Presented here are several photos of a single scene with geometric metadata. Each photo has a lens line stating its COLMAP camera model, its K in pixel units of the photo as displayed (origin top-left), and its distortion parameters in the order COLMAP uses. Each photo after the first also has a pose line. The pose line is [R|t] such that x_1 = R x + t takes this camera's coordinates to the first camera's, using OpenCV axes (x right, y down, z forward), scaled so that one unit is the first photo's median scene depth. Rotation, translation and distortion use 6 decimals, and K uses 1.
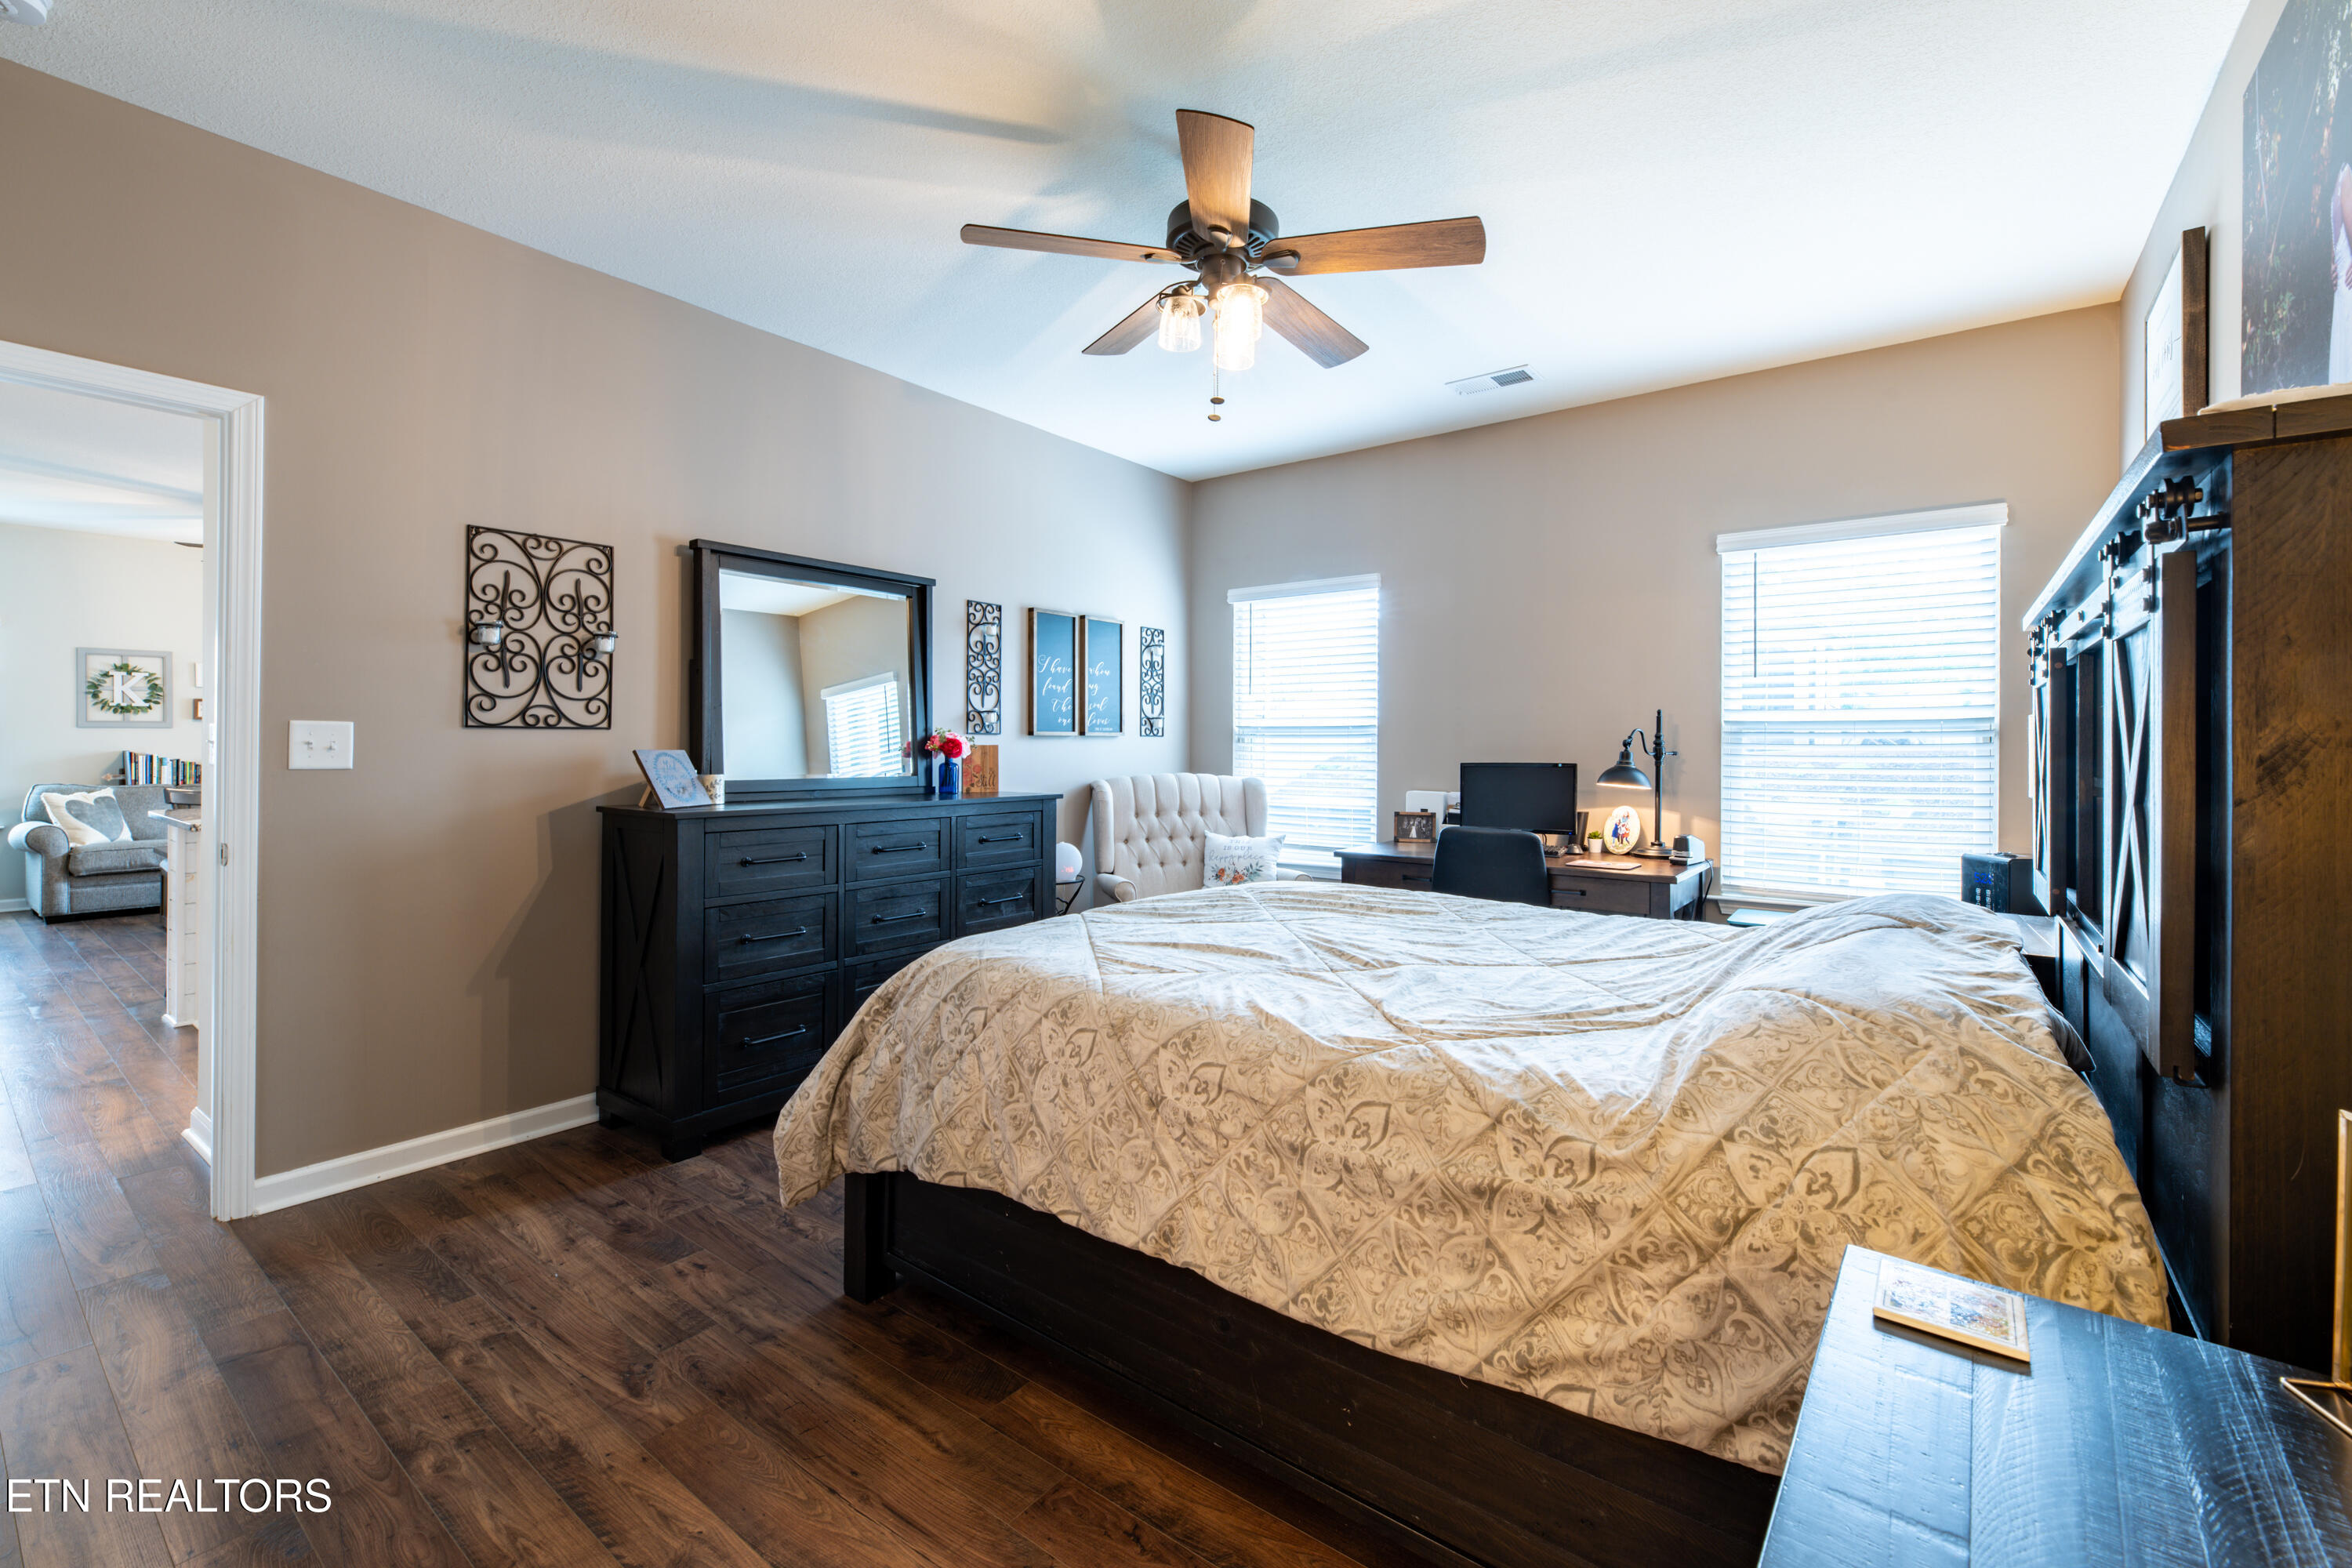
lens RADIAL K [[970.4, 0, 1197.0], [0, 970.4, 748.5], [0, 0, 1]] dist [0.005254, -0.000101]
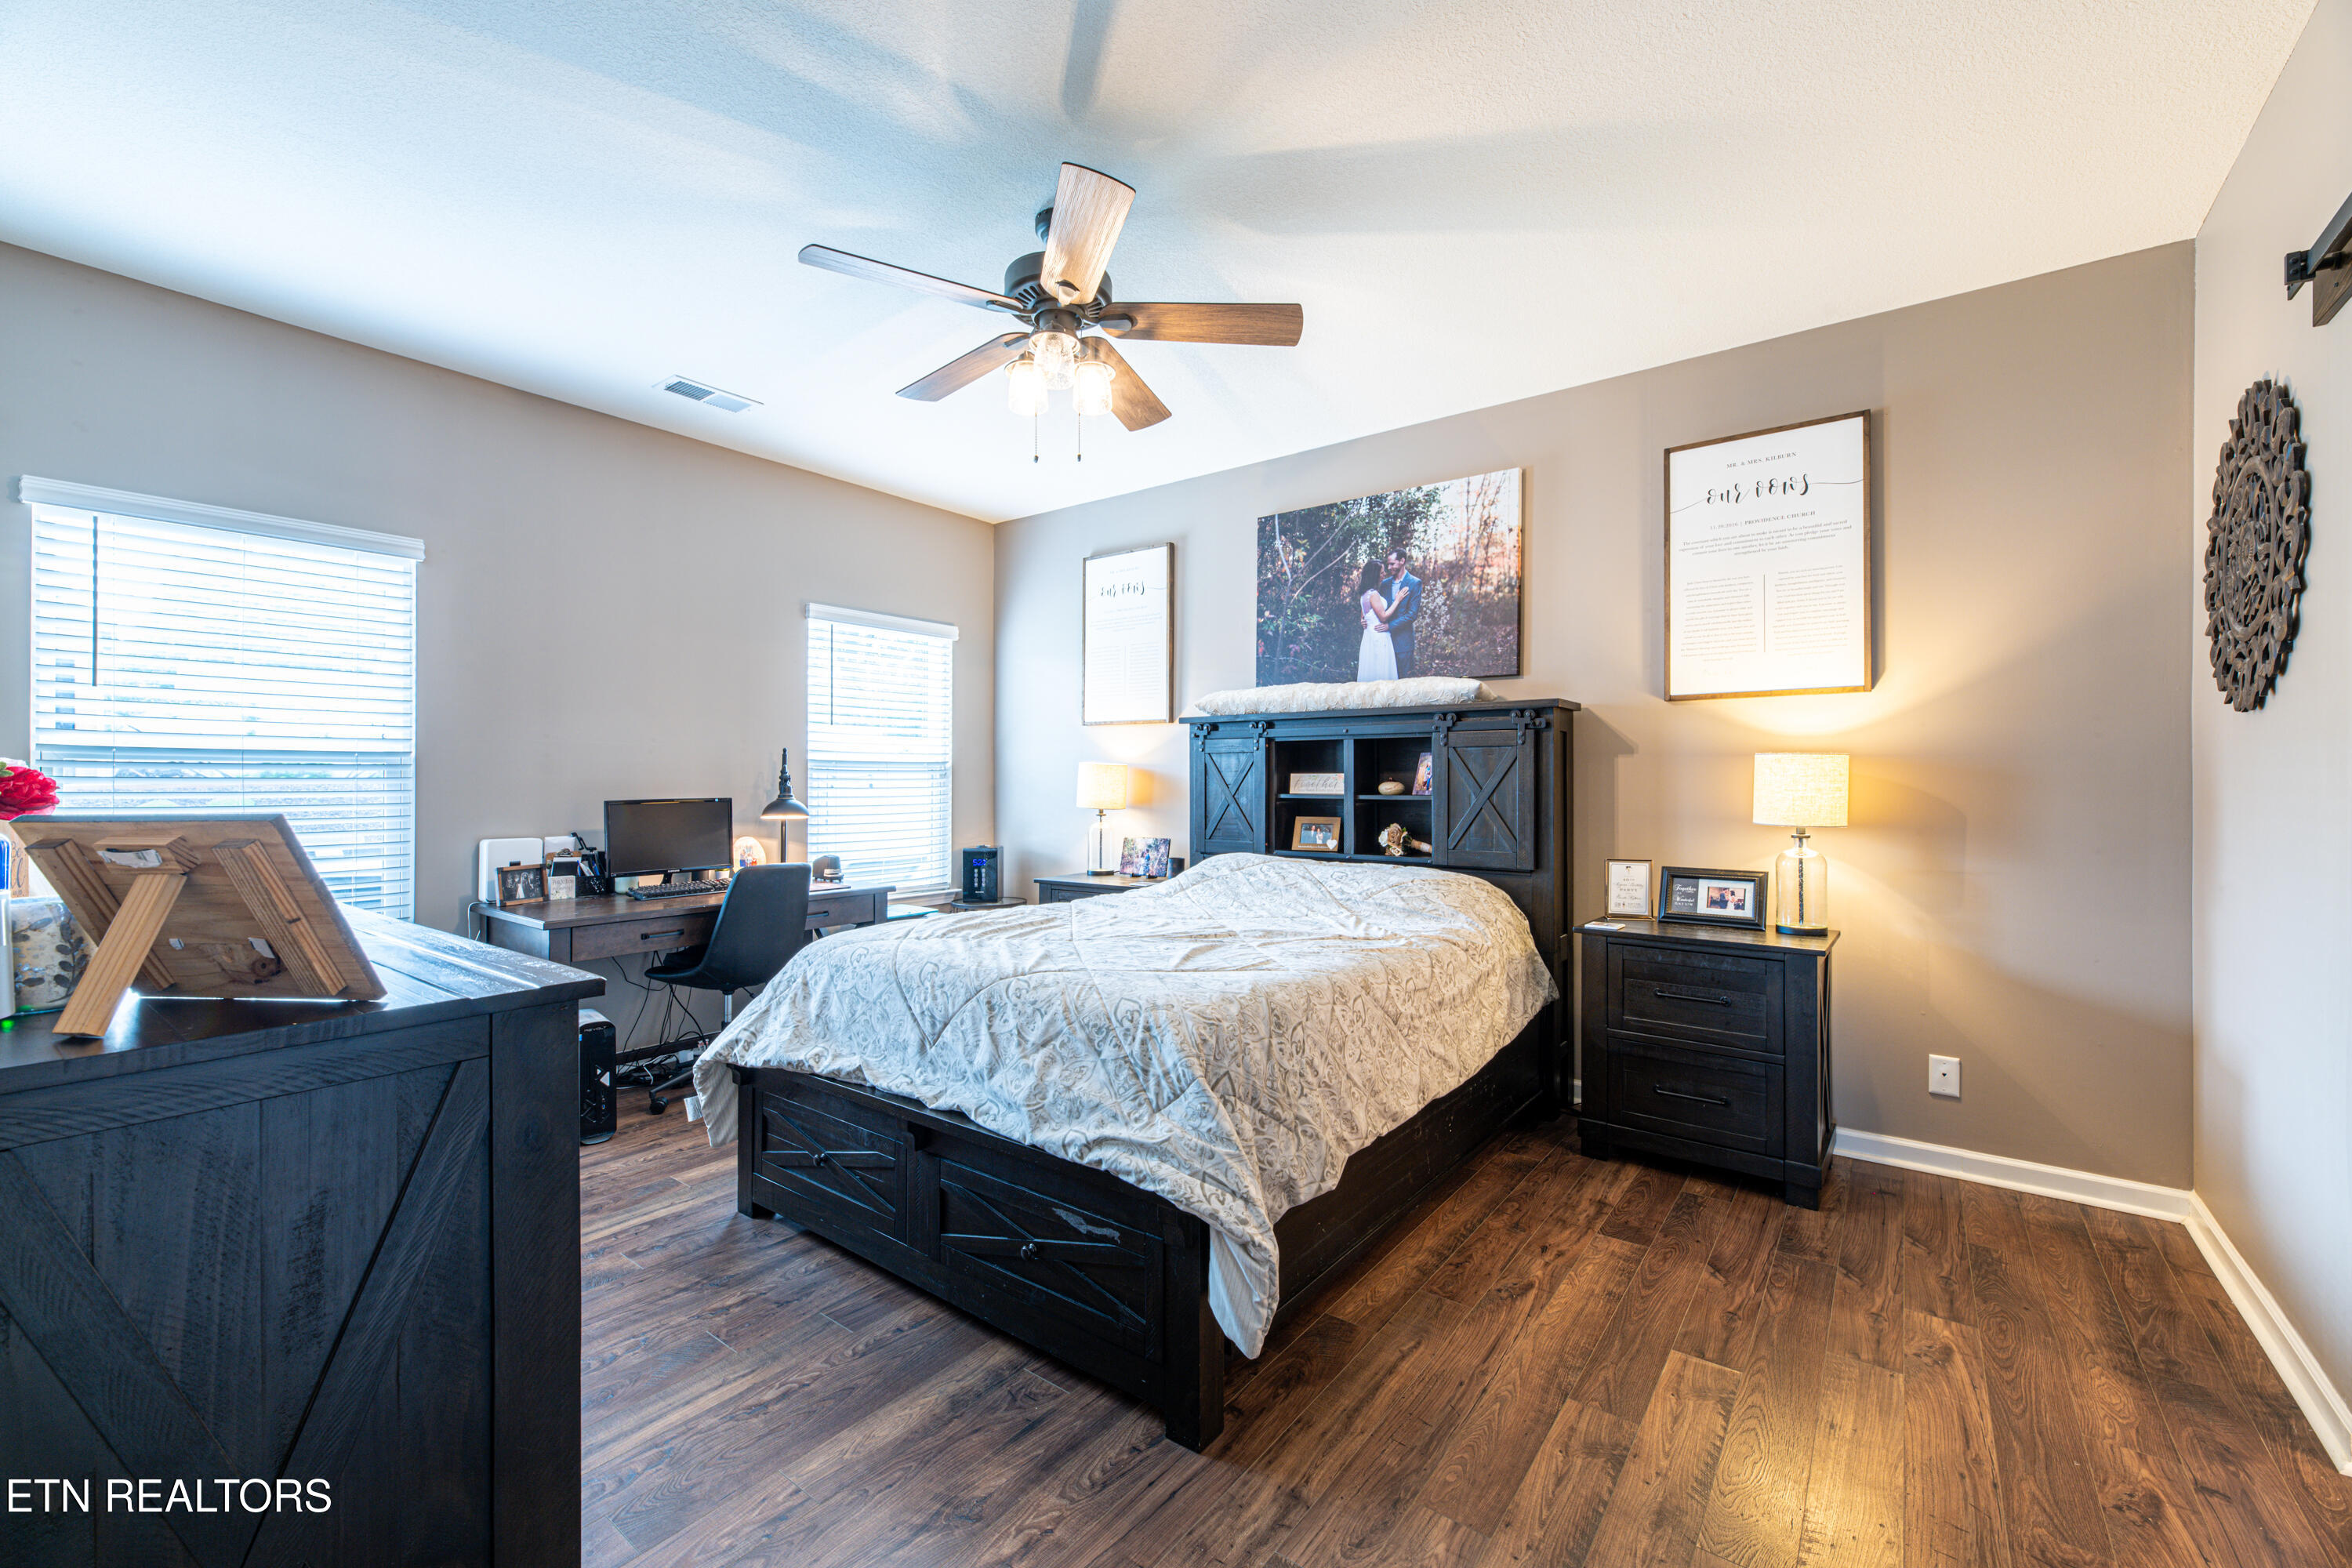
lens RADIAL K [[970.4, 0, 1160.1], [0, 970.4, 777.6], [0, 0, 1]] dist [0.005254, -0.000101]
pose [[0.013810, -0.002547, 0.999901, -0.367679], [0.004559, 0.999987, 0.002484, -0.003765], [-0.999894, 0.004524, 0.013821, 0.318264]]
